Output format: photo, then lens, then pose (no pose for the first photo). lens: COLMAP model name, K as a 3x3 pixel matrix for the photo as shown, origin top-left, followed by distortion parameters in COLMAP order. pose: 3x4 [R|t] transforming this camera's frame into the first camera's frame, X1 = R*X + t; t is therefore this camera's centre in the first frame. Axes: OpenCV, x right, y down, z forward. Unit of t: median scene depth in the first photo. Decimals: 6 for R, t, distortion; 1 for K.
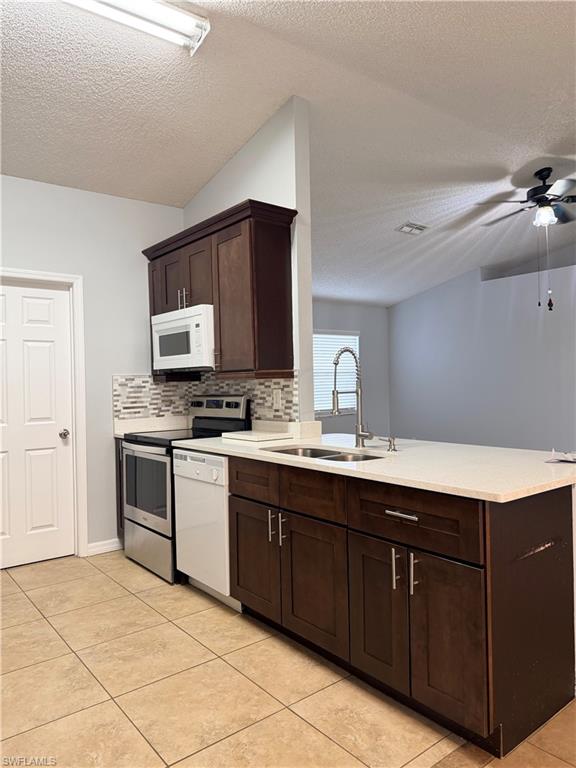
lens RADIAL K [[544.1, 0, 288.0], [0, 544.1, 384.0], [0, 0, 1]] dist [0.040516, -0.060822]
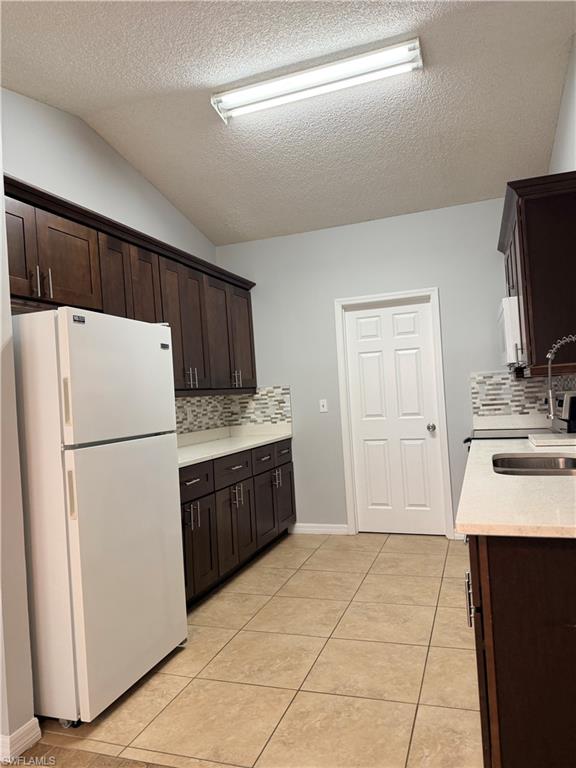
lens RADIAL K [[544.1, 0, 288.0], [0, 544.1, 384.0], [0, 0, 1]] dist [0.040516, -0.060822]
pose [[0.535645, -0.026933, -0.844014, 0.374793], [0.044033, 0.999022, -0.003934, -0.008073], [0.843294, -0.035057, 0.536307, 0.132547]]
